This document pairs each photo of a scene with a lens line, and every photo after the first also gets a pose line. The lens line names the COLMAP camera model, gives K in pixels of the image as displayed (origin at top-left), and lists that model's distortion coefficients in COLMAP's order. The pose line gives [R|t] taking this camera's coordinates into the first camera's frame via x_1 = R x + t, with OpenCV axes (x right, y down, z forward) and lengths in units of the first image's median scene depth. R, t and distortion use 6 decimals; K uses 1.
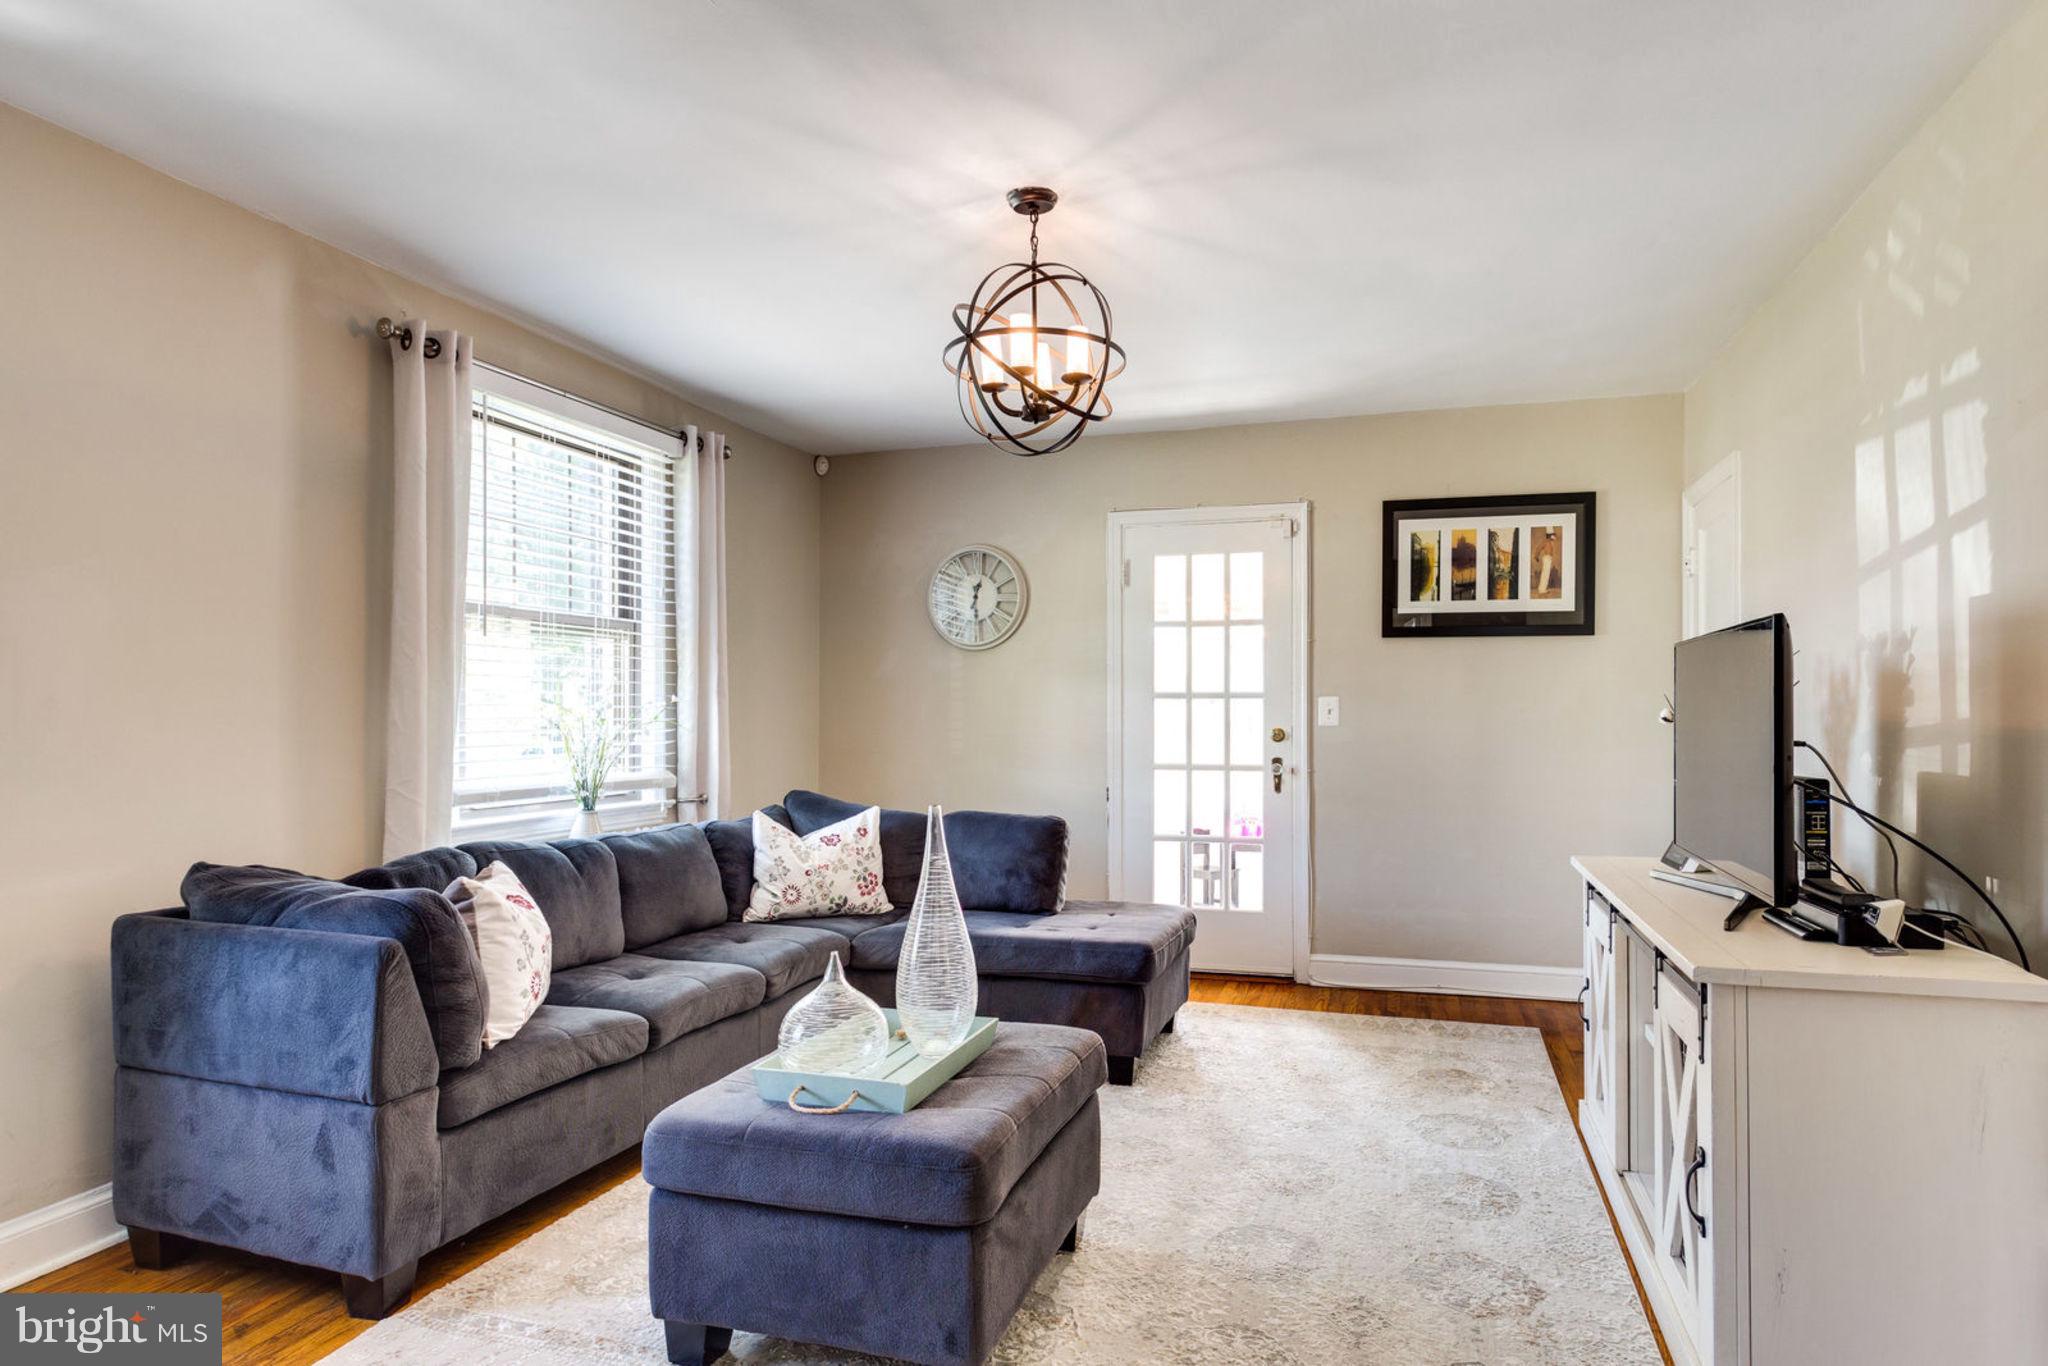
lens RADIAL K [[1109.7, 0, 1027.7], [0, 1109.7, 693.3], [0, 0, 1]] dist [-0.003998, 0.001880]
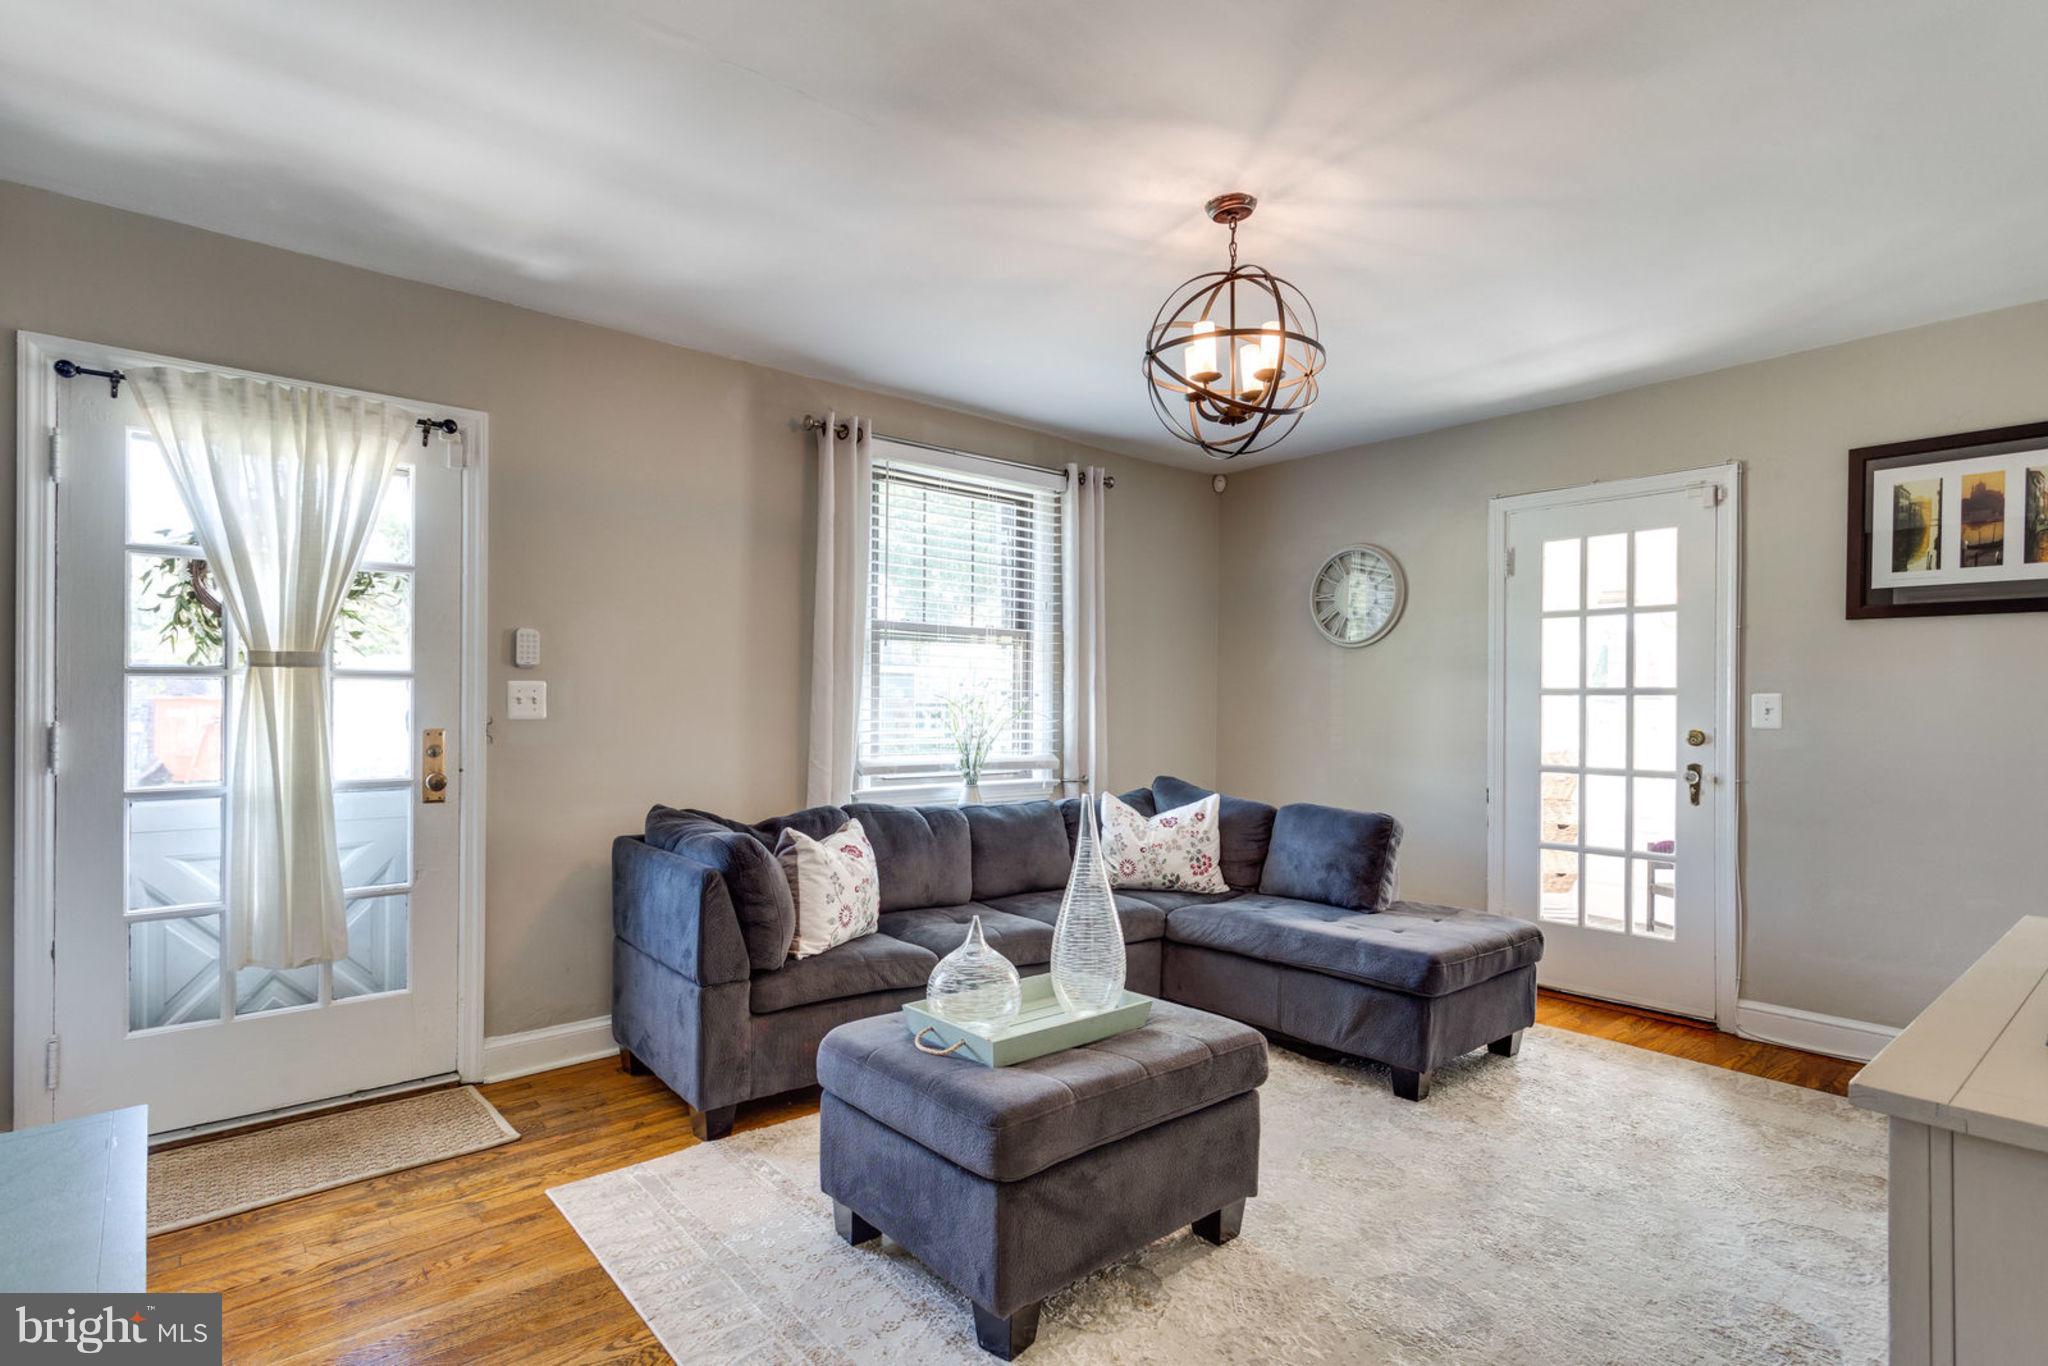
lens RADIAL K [[980.1, 0, 1025.8], [0, 980.1, 686.2], [0, 0, 1]] dist [0.005757, -0.000364]
pose [[0.847432, -0.003085, -0.530896, 0.261233], [0.001275, 0.999992, -0.003775, -0.000137], [0.530903, 0.002523, 0.847429, 0.108217]]
